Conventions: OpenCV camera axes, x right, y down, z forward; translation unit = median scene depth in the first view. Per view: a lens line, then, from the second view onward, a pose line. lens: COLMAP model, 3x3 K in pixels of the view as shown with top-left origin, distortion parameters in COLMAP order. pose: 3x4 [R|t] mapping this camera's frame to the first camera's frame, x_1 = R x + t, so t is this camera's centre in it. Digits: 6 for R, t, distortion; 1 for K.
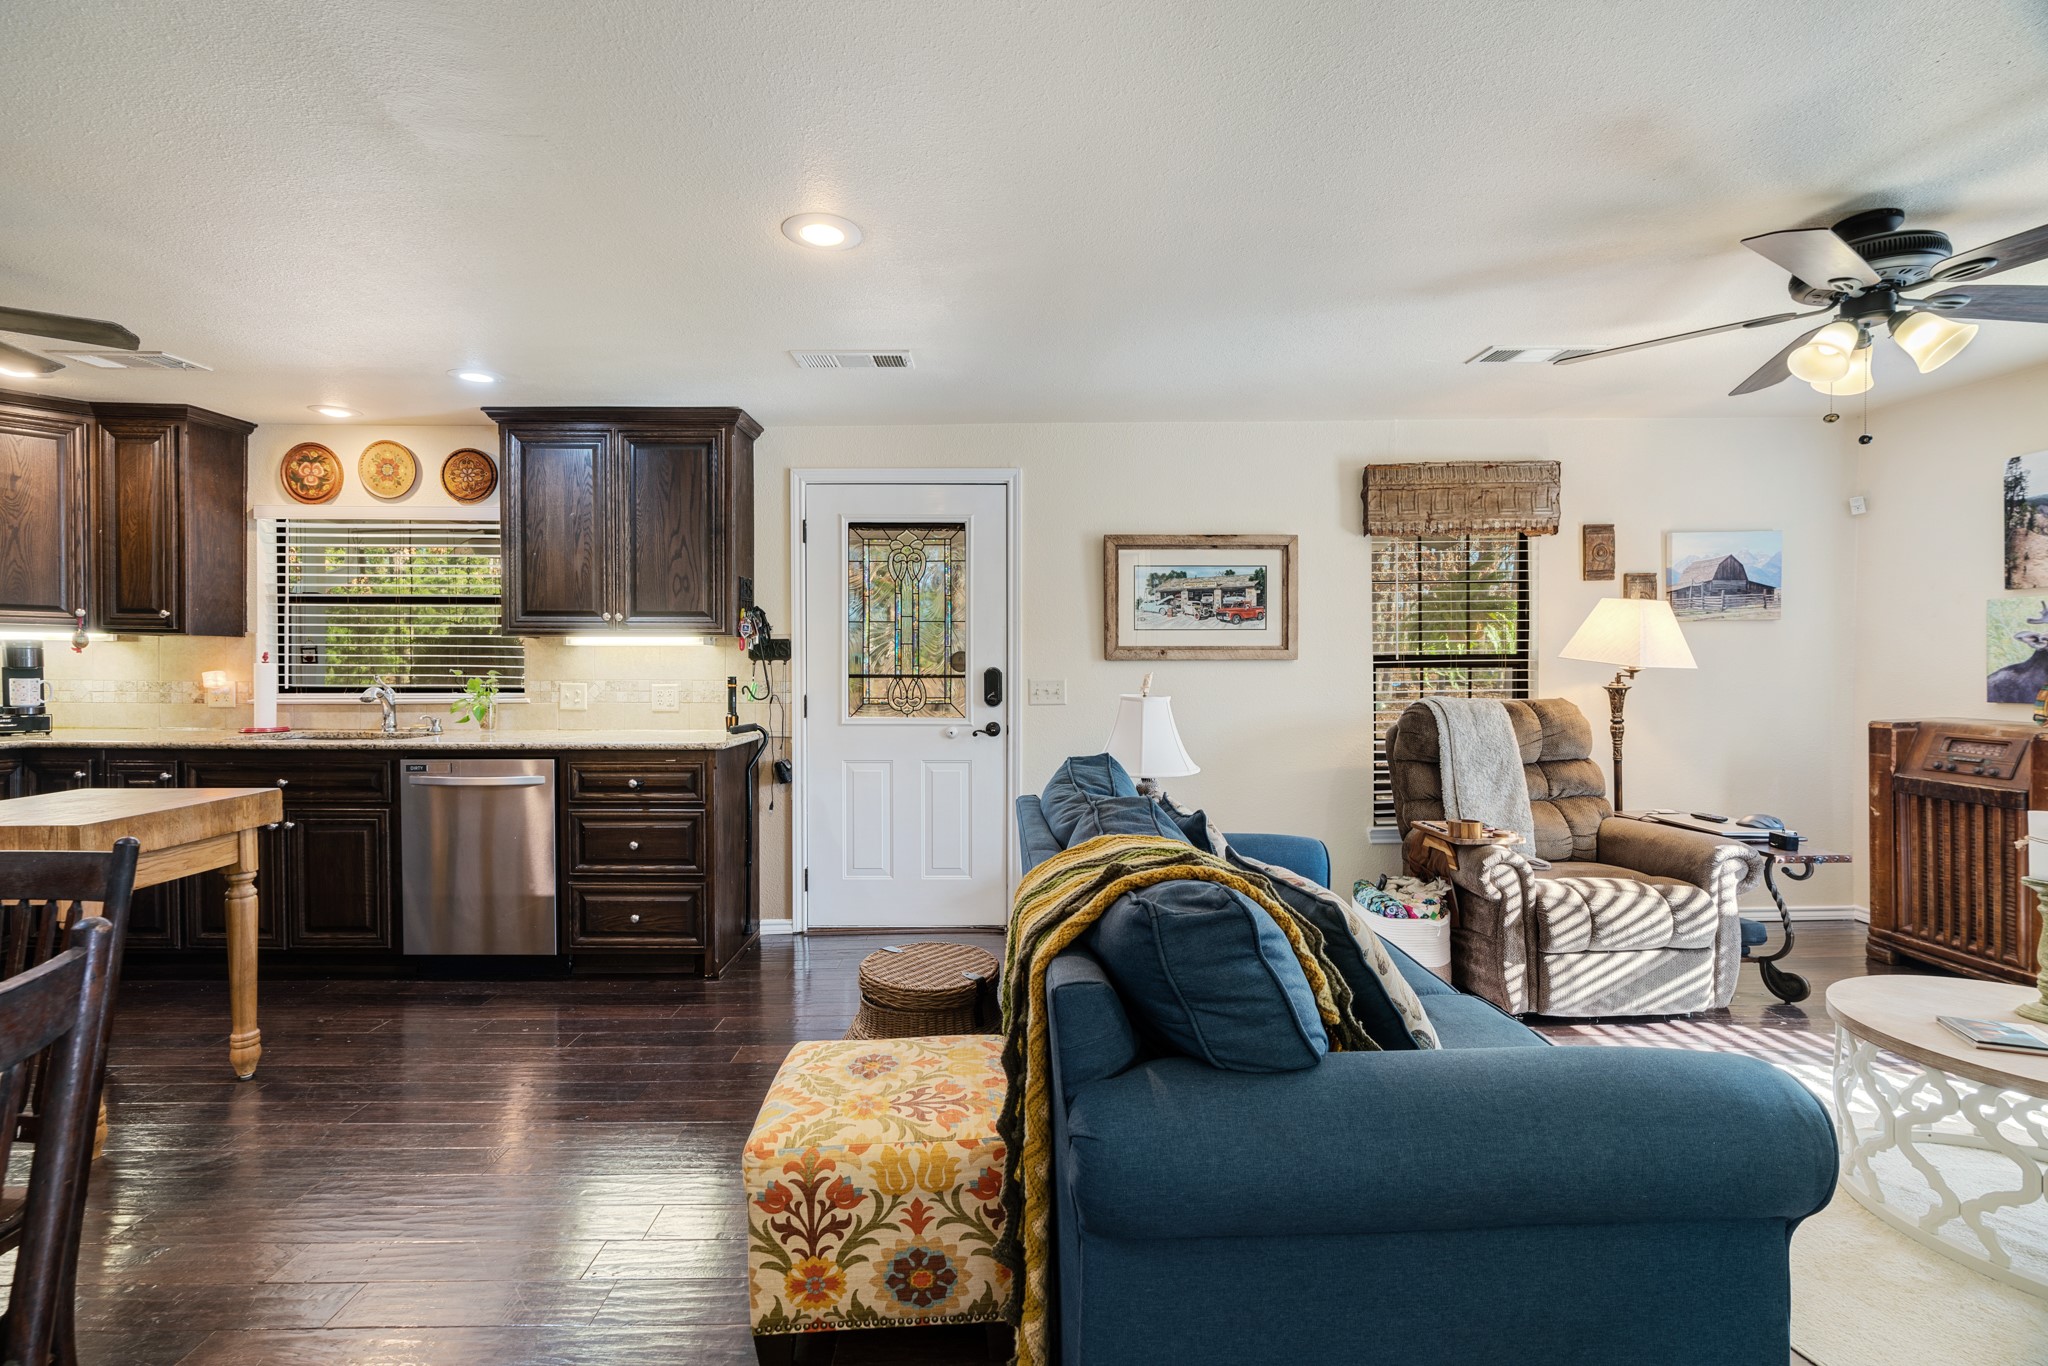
lens RADIAL K [[923.3, 0, 1016.2], [0, 923.3, 615.7], [0, 0, 1]] dist [-0.007164, 0.000394]
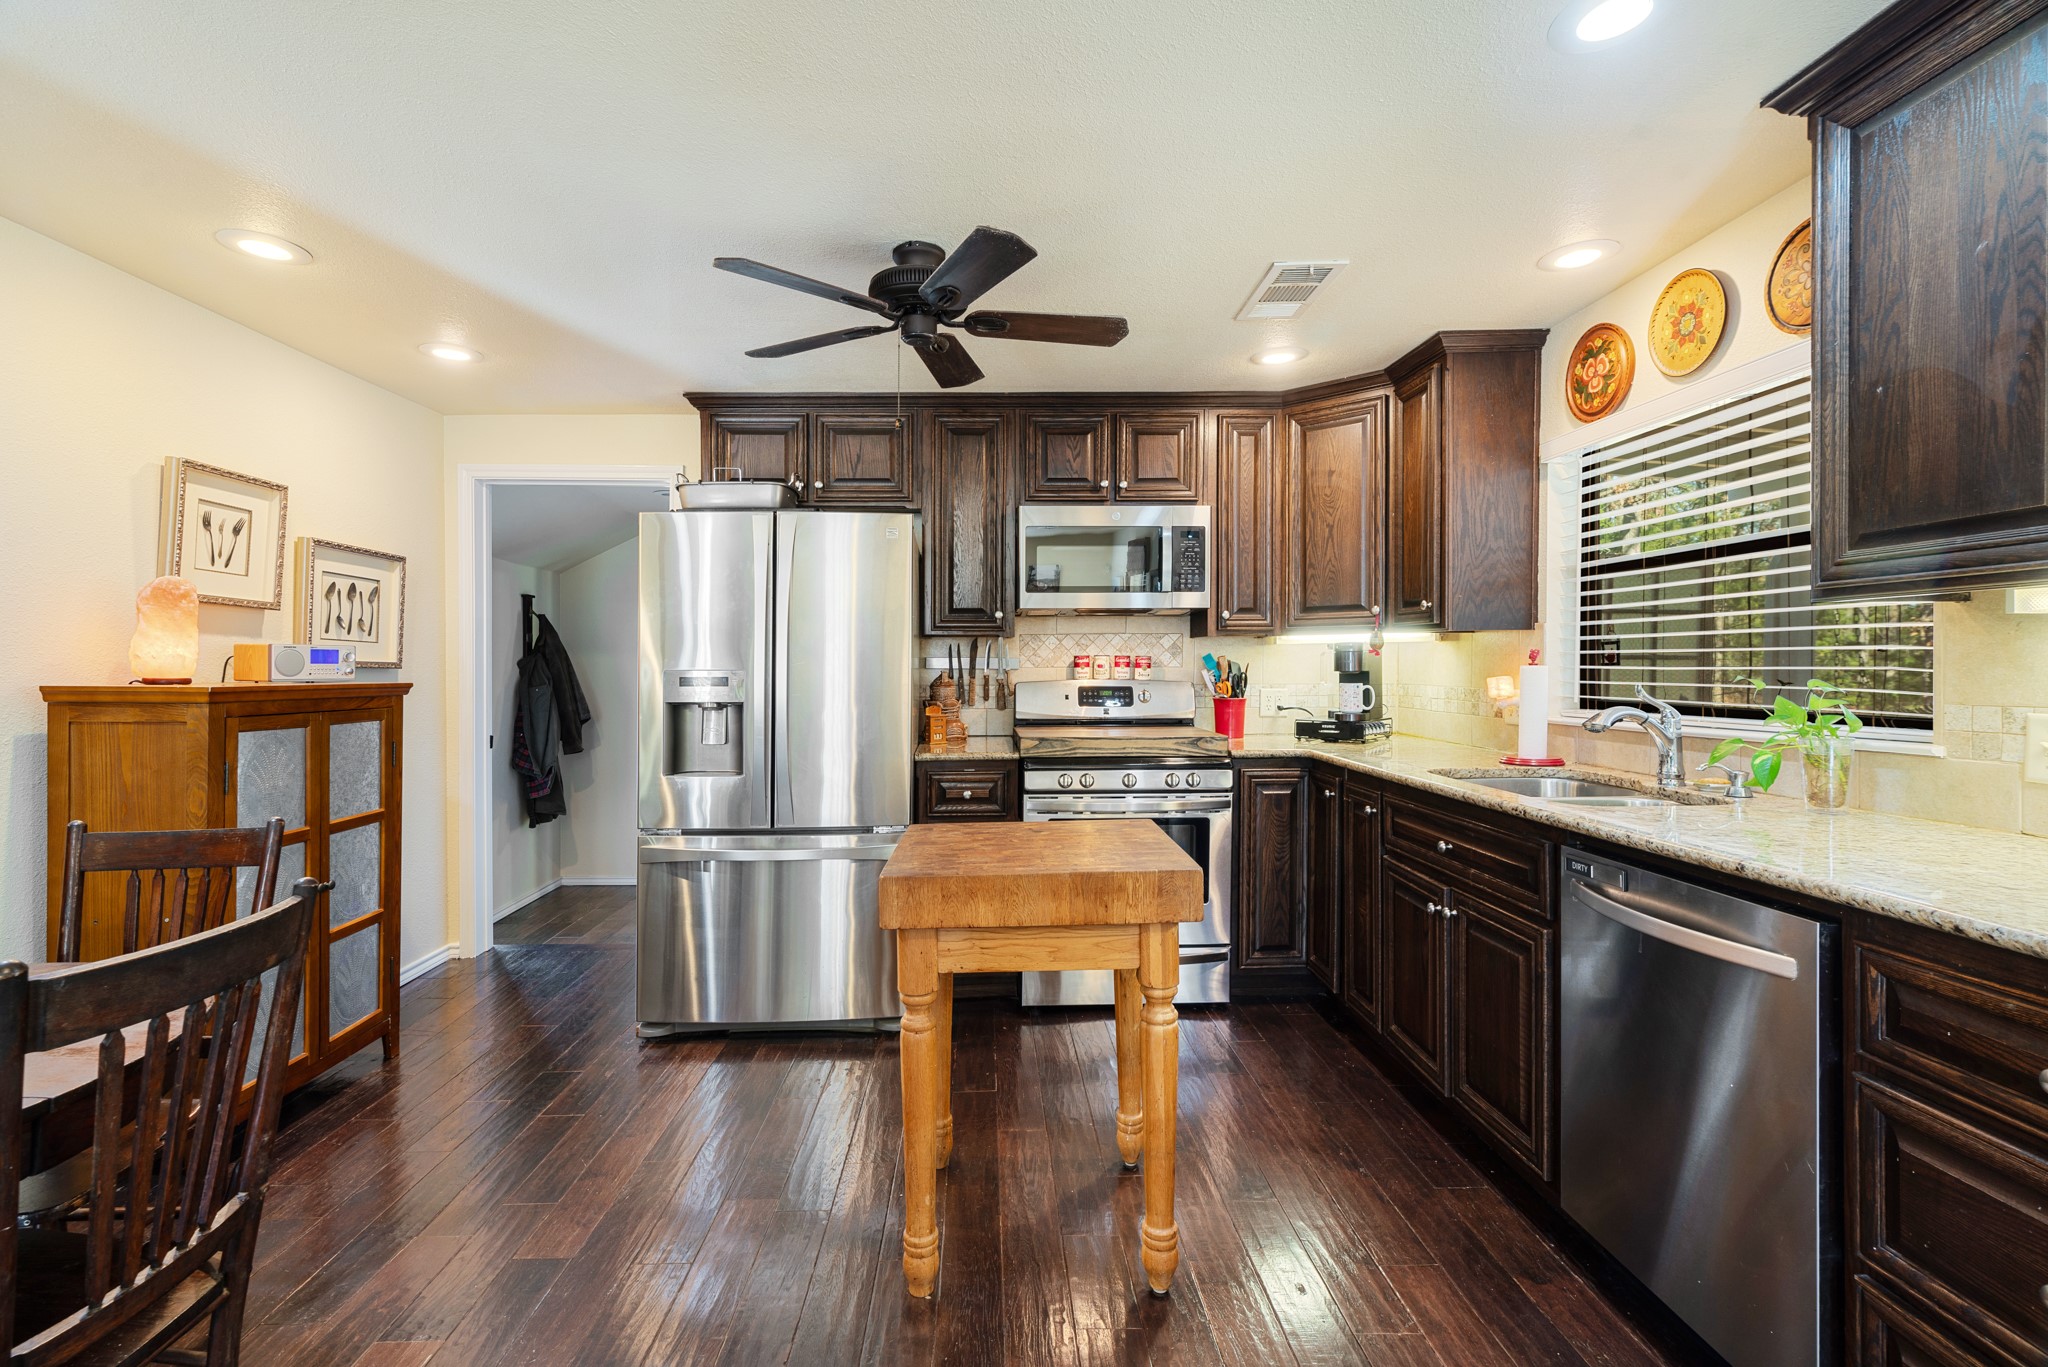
lens RADIAL K [[911.3, 0, 1024.0], [0, 911.3, 683.5], [0, 0, 1]] dist [-0.017504, 0.000517]
pose [[-0.002559, 0.014295, -0.999895, -0.117380], [0.060892, 0.998045, 0.014112, 0.029041], [0.998141, -0.060849, -0.003424, 0.555134]]
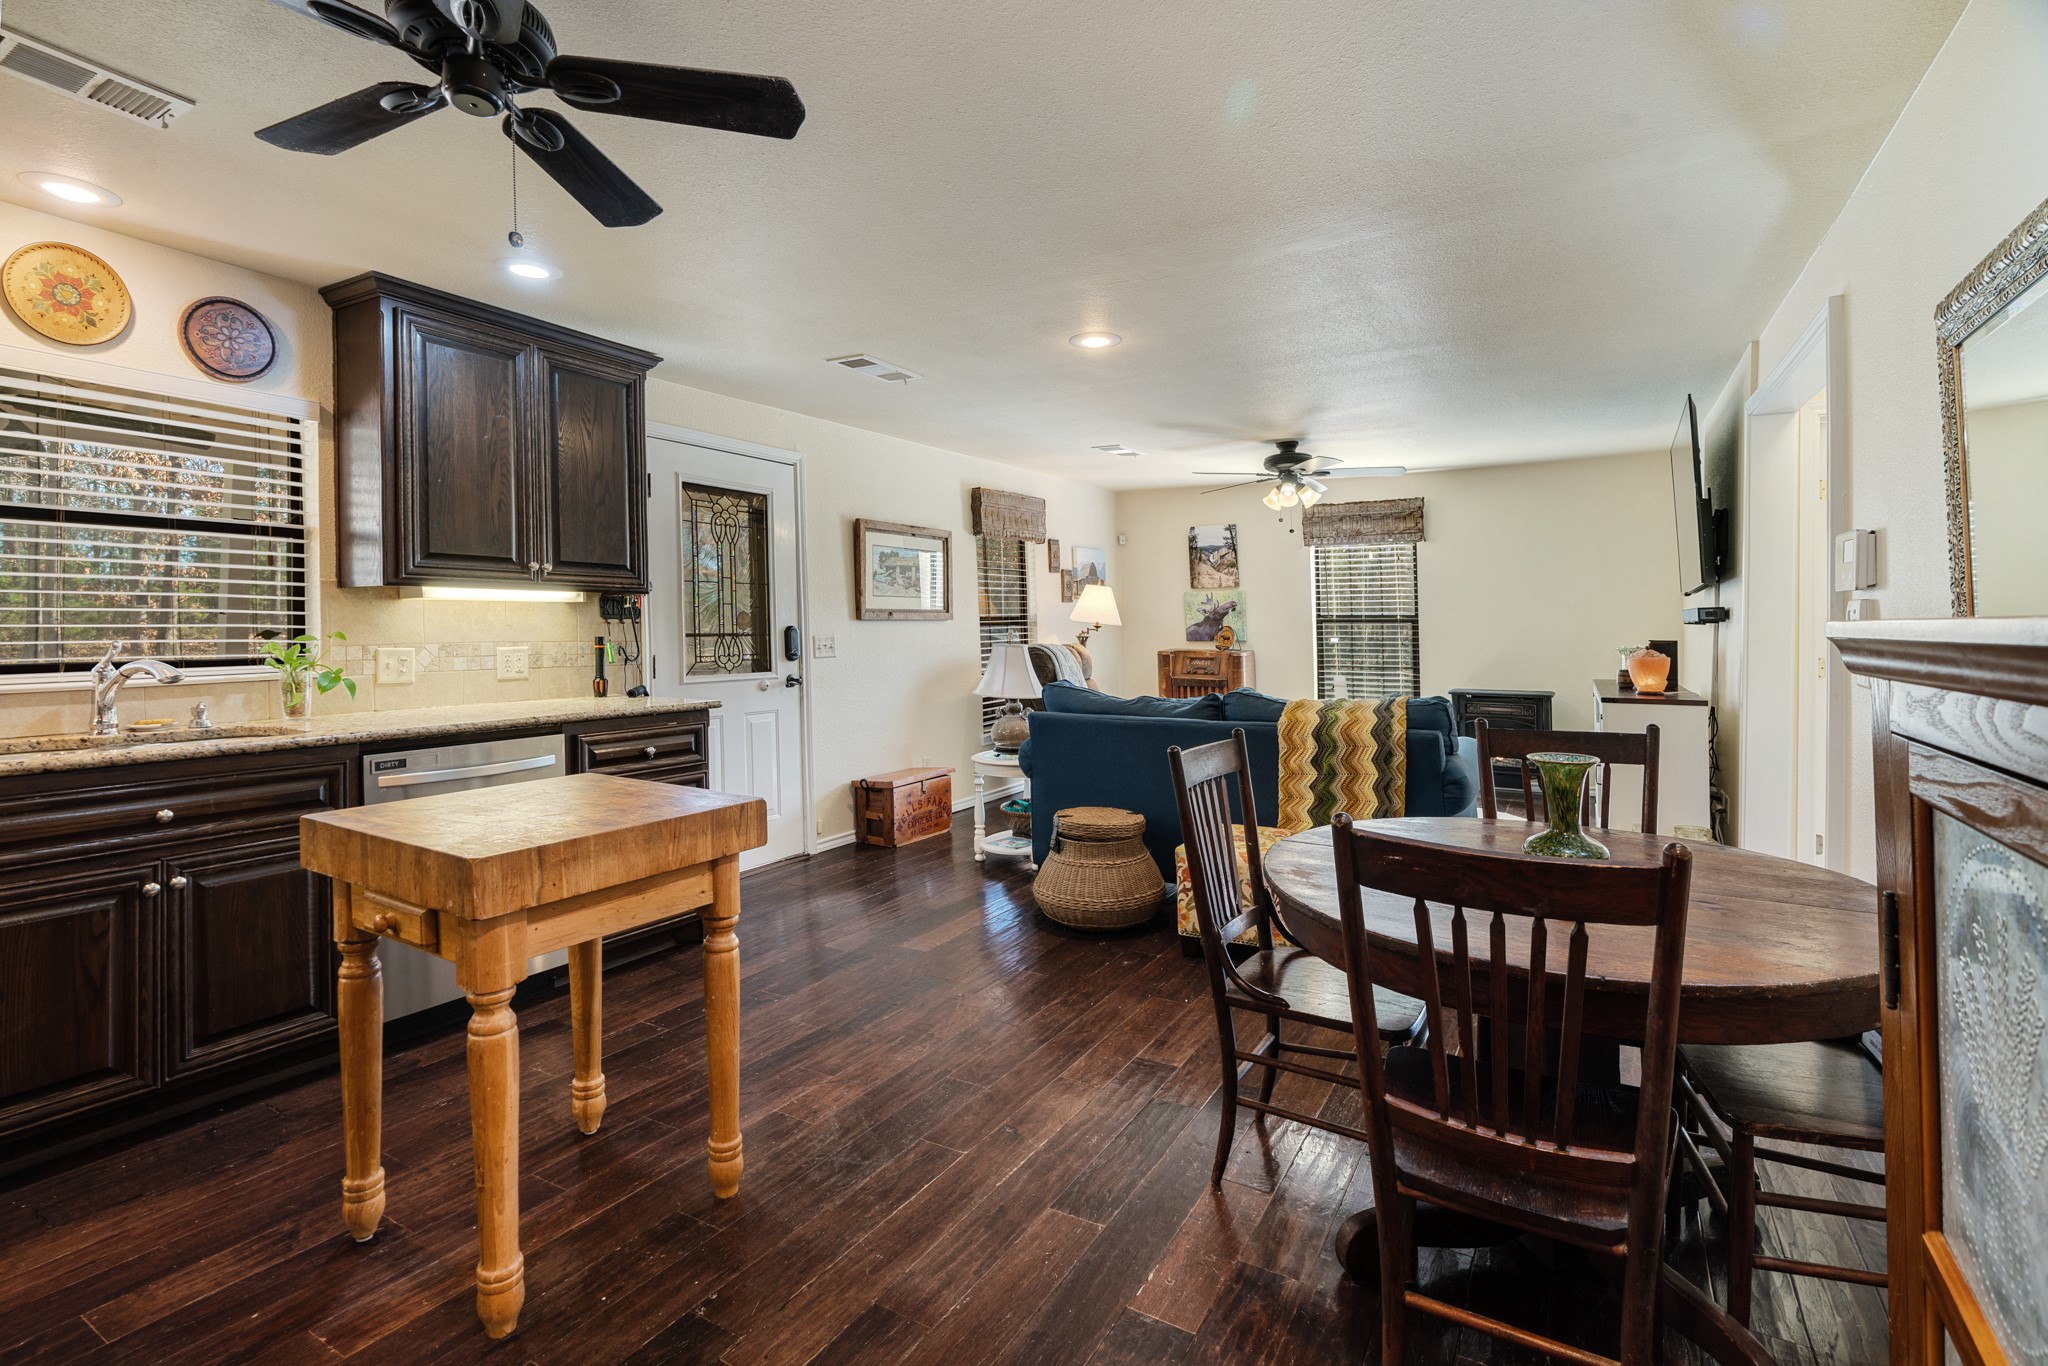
lens RADIAL K [[923.3, 0, 1016.2], [0, 923.3, 615.7], [0, 0, 1]] dist [-0.007164, 0.000394]
pose [[0.534492, 0.006020, 0.845152, -0.850724], [-0.043071, 0.998869, 0.020124, 0.008784], [-0.844076, -0.047157, 0.534147, 0.161960]]
